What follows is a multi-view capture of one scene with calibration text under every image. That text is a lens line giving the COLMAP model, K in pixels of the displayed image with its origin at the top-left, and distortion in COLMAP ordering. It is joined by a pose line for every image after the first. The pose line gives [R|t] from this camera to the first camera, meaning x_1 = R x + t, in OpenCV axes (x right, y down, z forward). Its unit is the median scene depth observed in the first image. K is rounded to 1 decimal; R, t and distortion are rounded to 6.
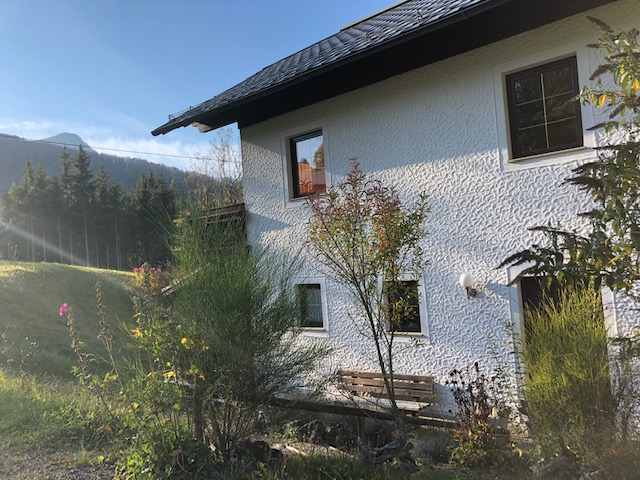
lens RADIAL K [[522.0, 0, 320.0], [0, 522.0, 240.0], [0, 0, 1]] dist [0.099703, -0.152801]
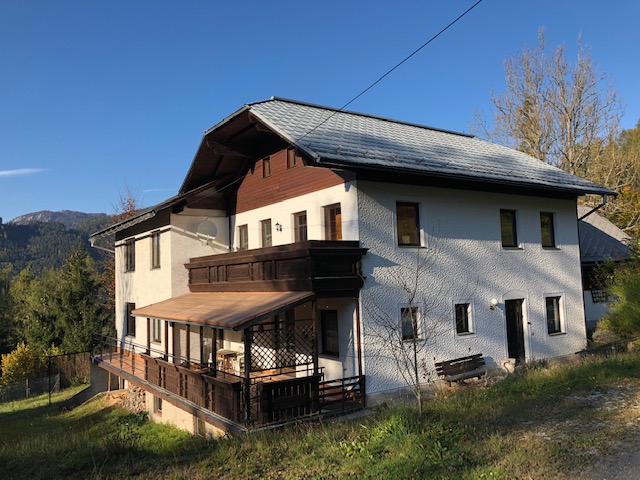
lens RADIAL K [[522.0, 0, 320.0], [0, 522.0, 240.0], [0, 0, 1]] dist [0.099703, -0.152801]
pose [[0.281860, 0.145758, 0.948319, -1.691520], [-0.016897, 0.988994, -0.146988, 0.135487], [-0.959307, 0.025406, 0.281221, 0.952315]]
